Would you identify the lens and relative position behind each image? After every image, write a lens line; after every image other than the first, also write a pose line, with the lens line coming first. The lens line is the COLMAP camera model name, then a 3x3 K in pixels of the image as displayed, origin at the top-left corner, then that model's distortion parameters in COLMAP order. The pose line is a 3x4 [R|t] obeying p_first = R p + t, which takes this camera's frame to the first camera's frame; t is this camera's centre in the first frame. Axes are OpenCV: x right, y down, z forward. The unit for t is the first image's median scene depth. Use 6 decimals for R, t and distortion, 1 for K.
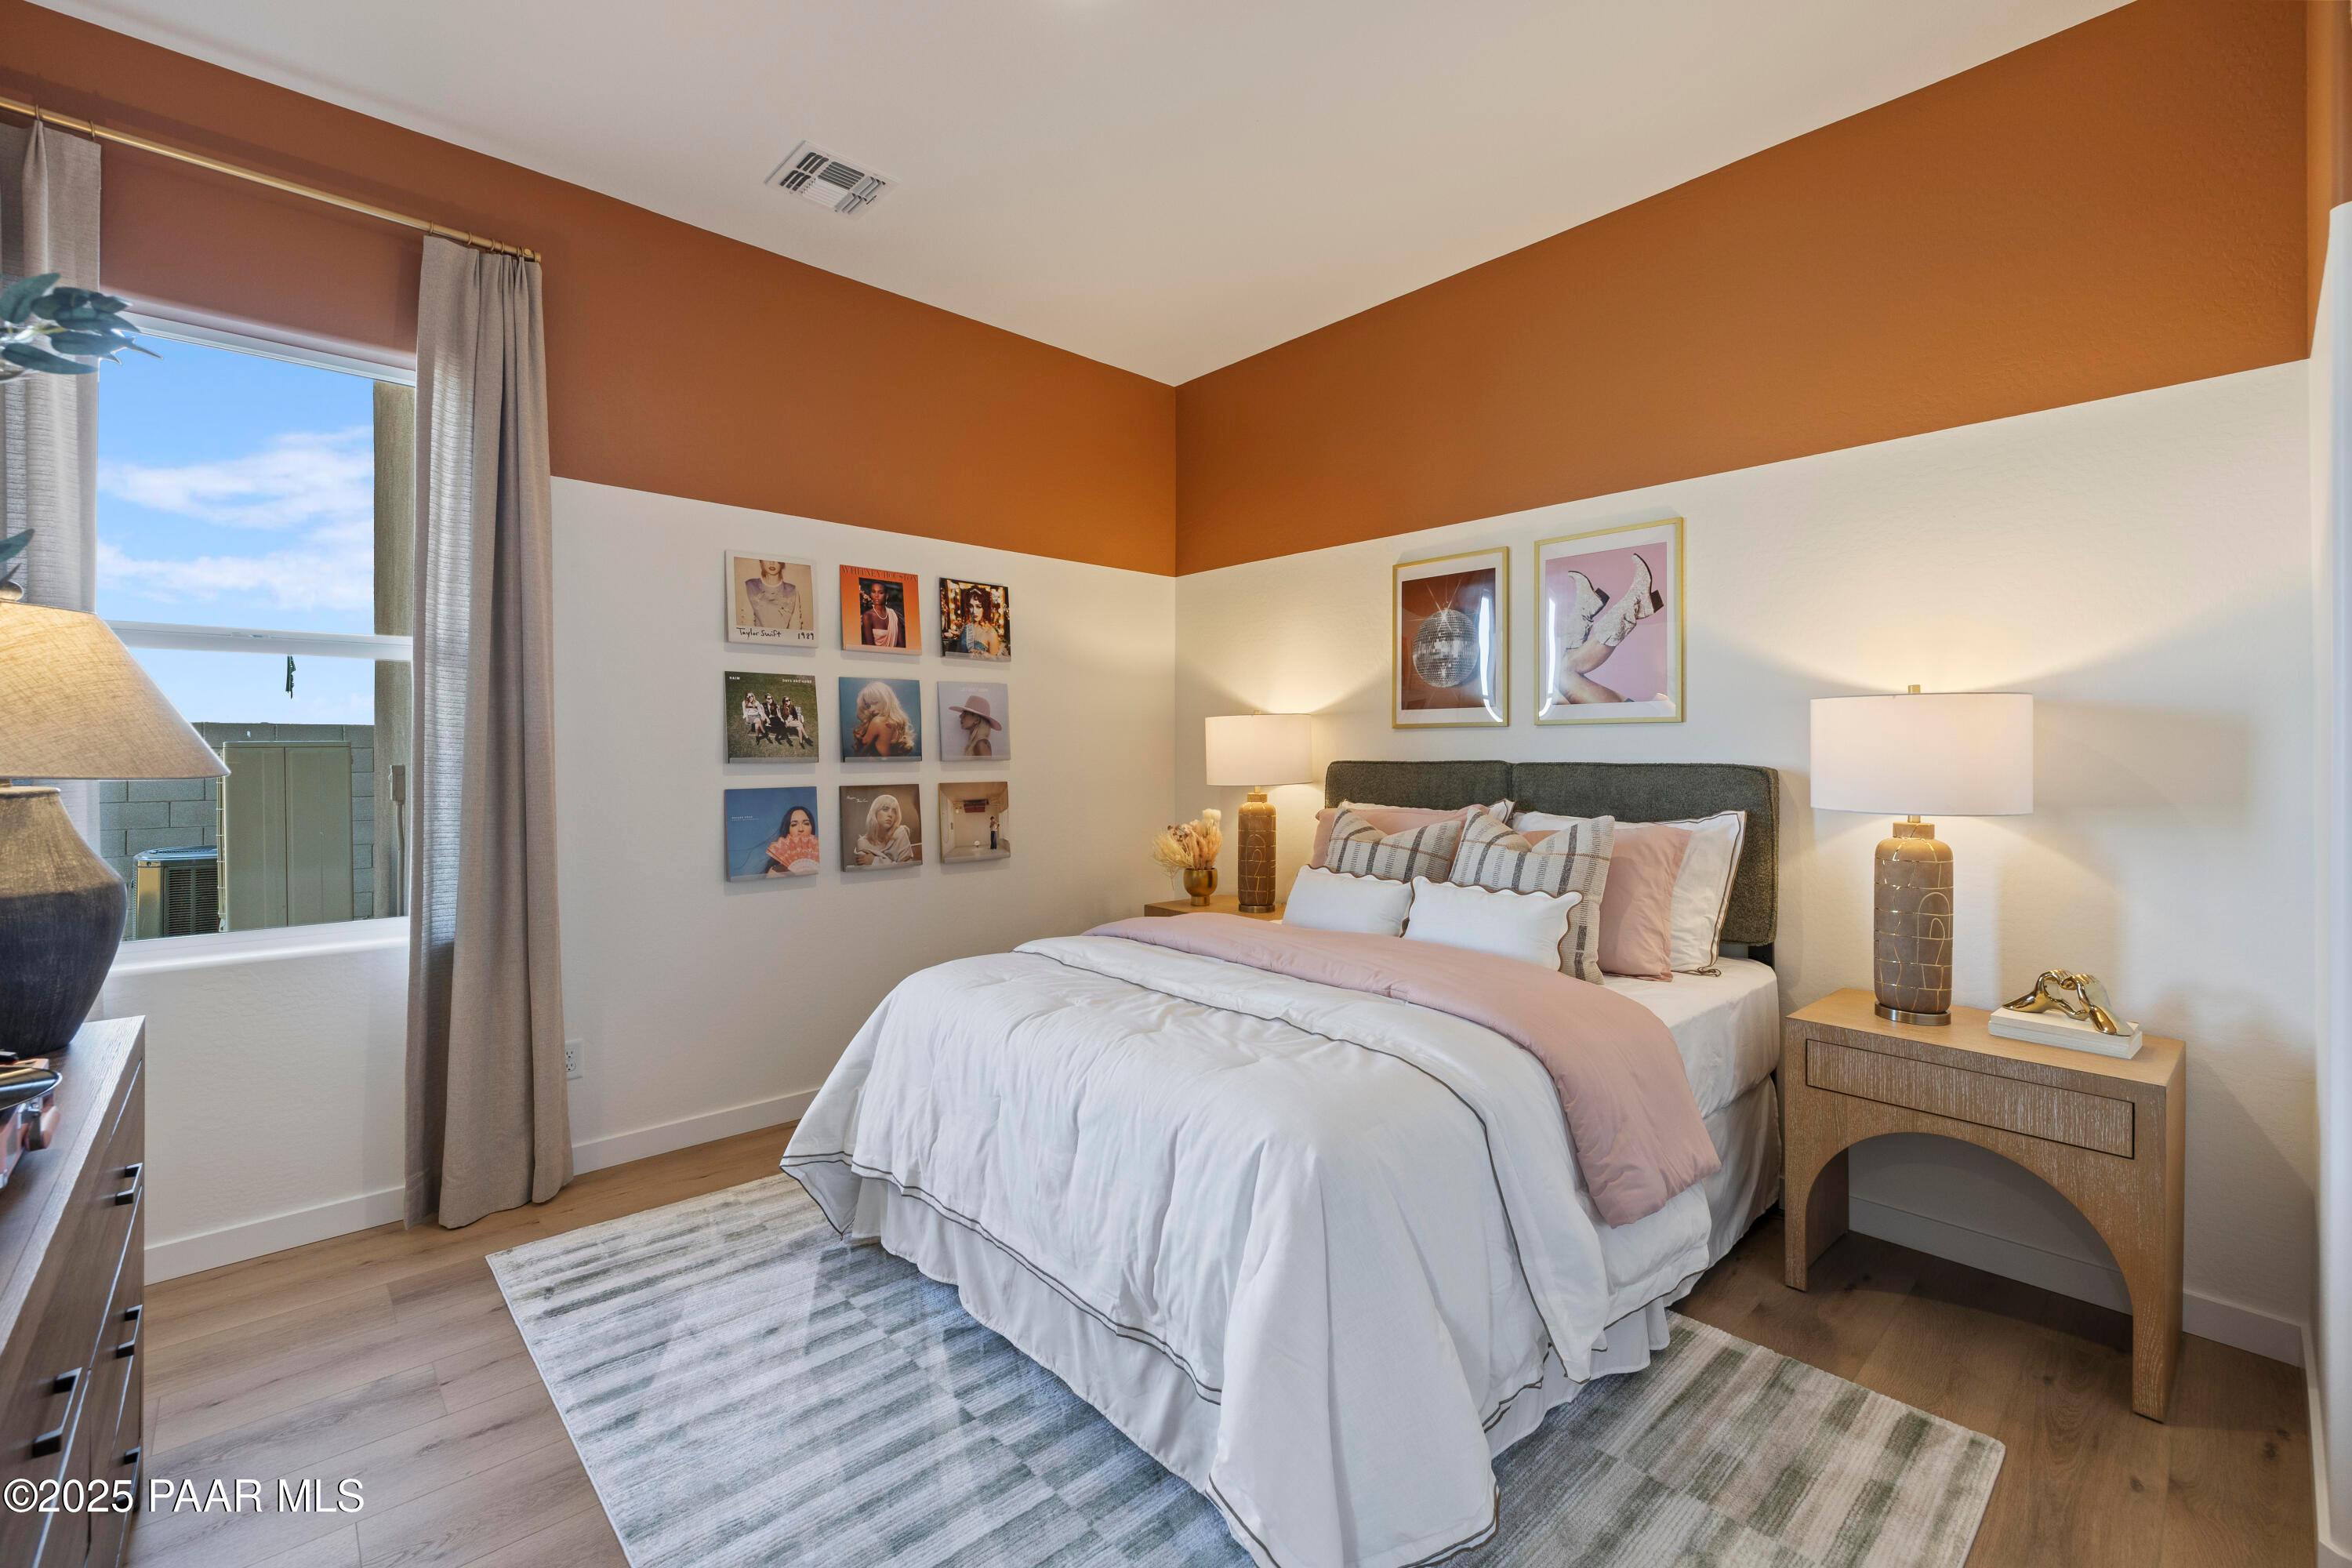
lens RADIAL K [[995.4, 0, 1167.5], [0, 995.4, 761.0], [0, 0, 1]] dist [0.000553, 0.000431]
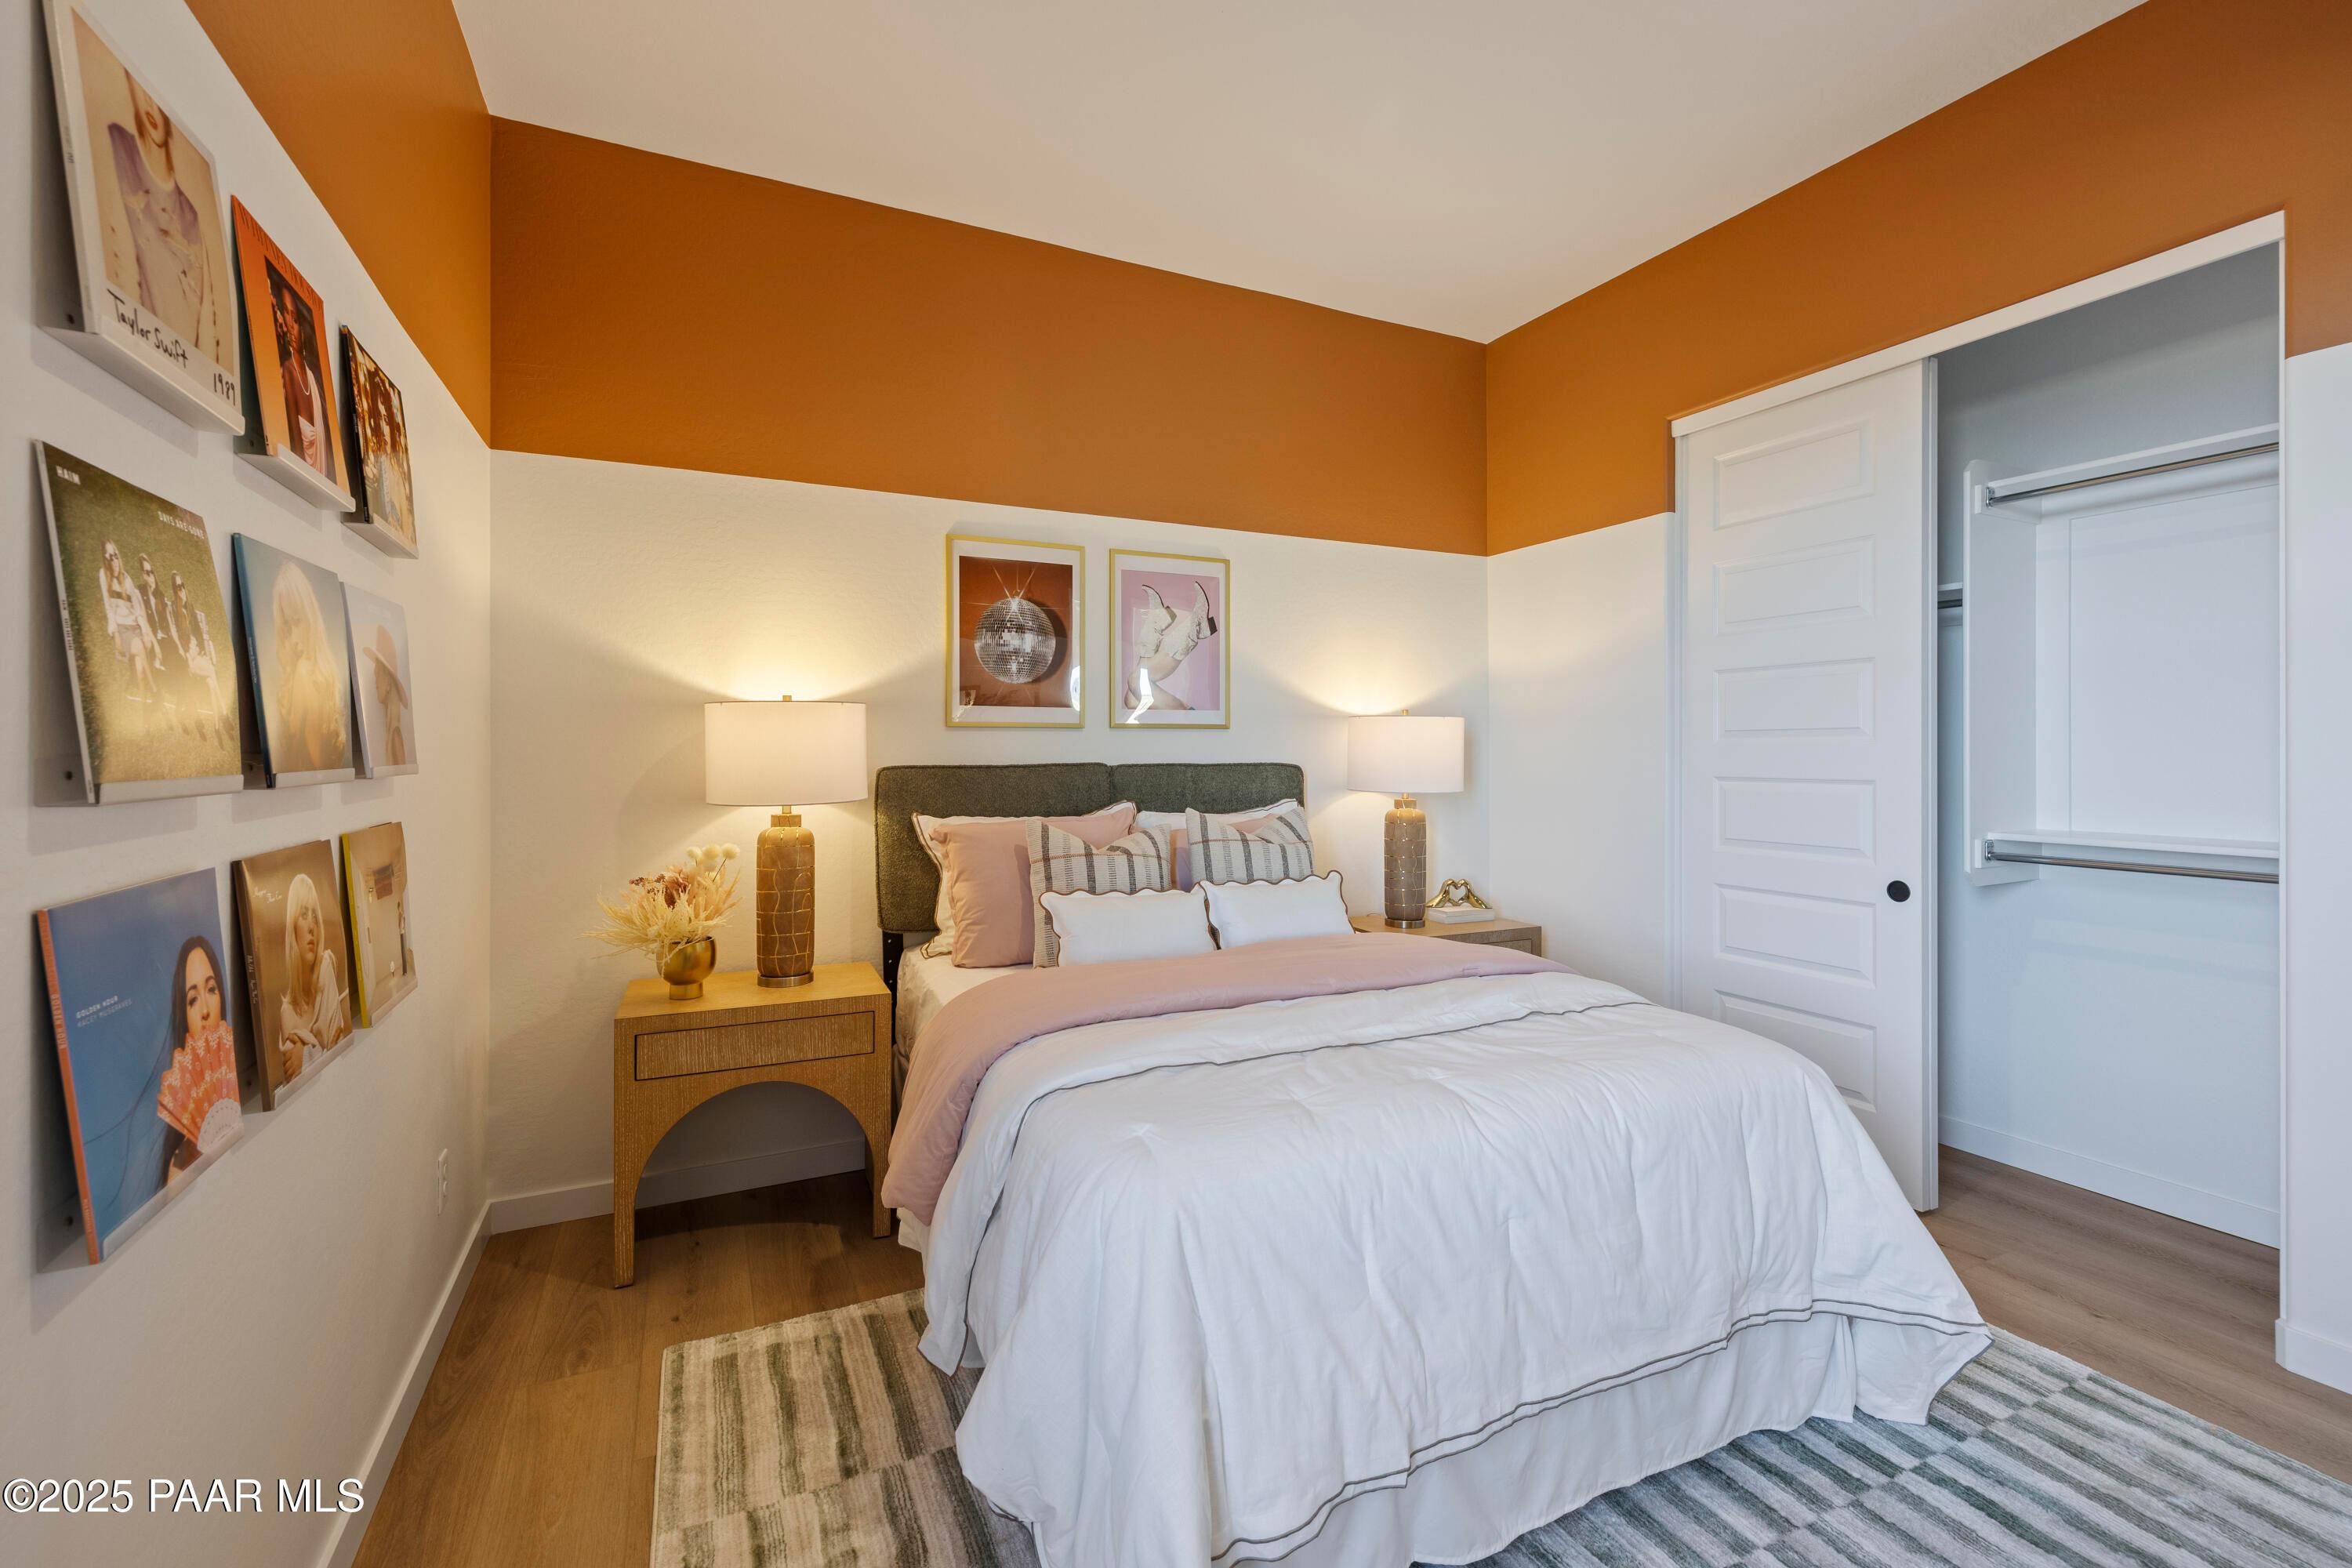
lens RADIAL K [[995.4, 0, 1167.5], [0, 995.4, 761.0], [0, 0, 1]] dist [0.000553, 0.000431]
pose [[0.287114, -0.009169, 0.957853, -0.599744], [0.008508, 0.999939, 0.007021, -0.008348], [-0.957859, 0.006133, 0.287174, 0.650017]]
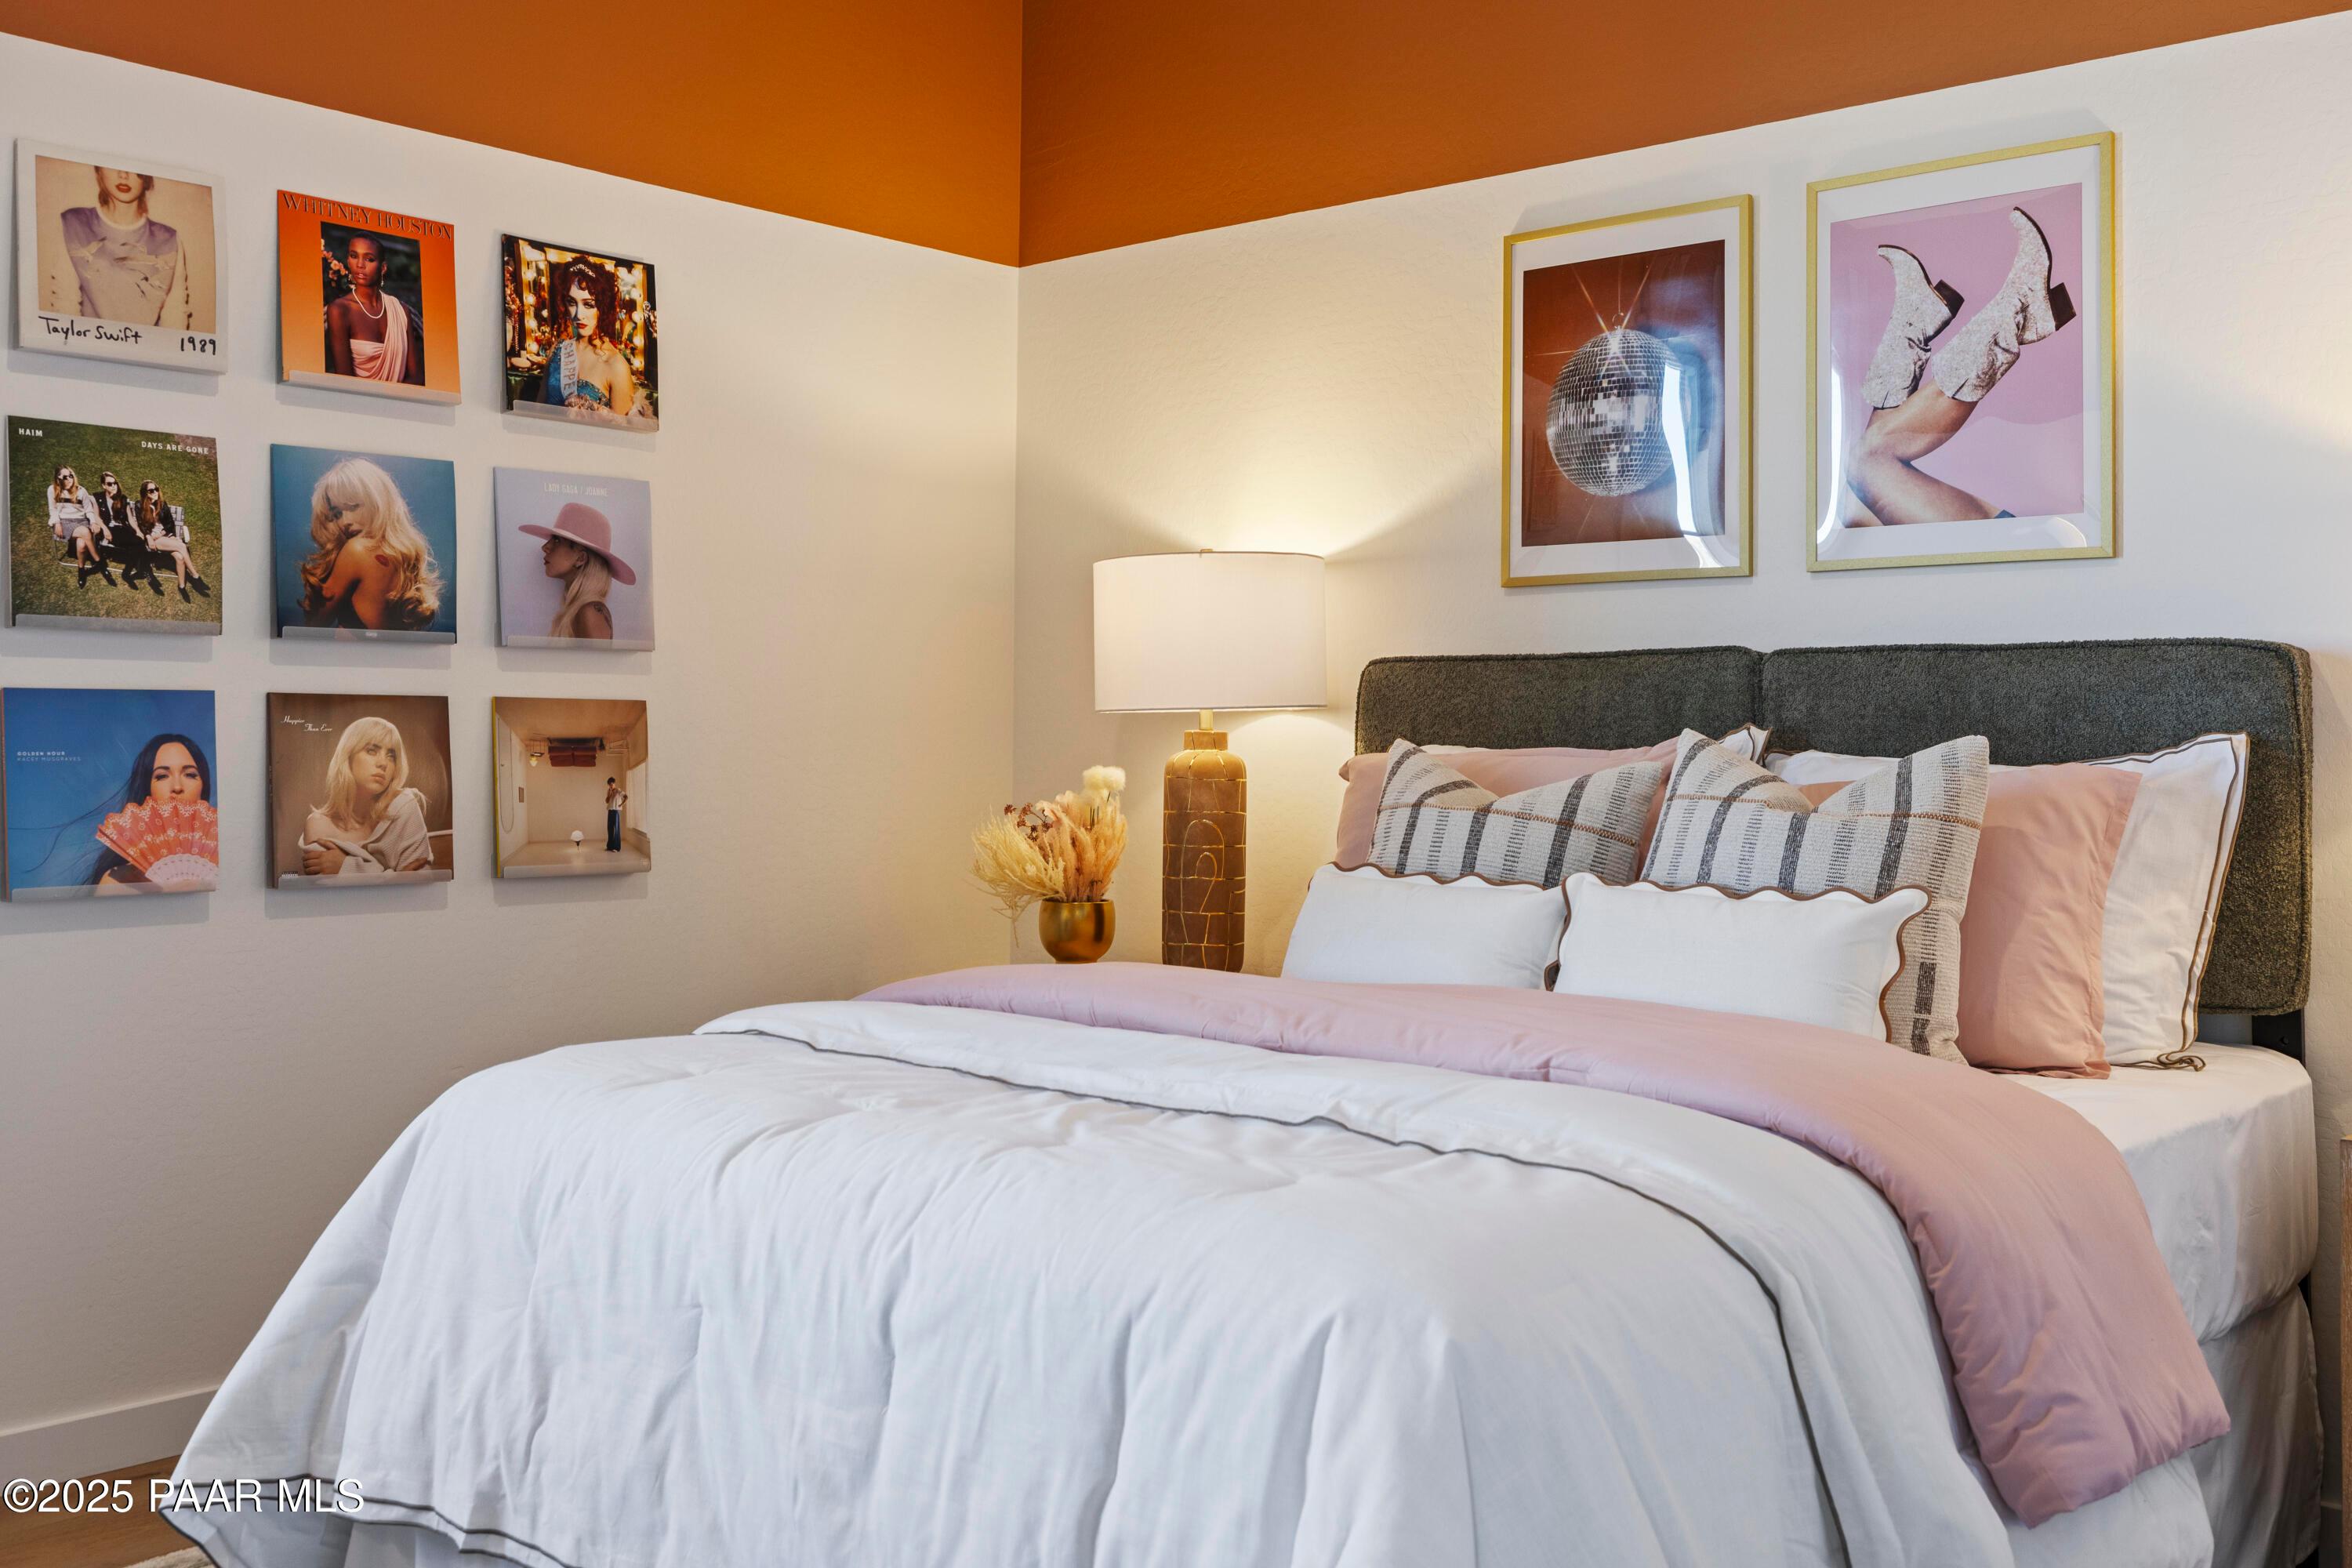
lens RADIAL K [[2236.5, 0, 1152.1], [0, 2236.5, 699.5], [0, 0, 1]] dist [0.004337, 0.003674]
pose [[0.994998, 0.011295, 0.099255, -0.043152], [-0.008532, 0.999566, -0.028213, 0.056681], [-0.099531, 0.027225, 0.994662, -0.018348]]
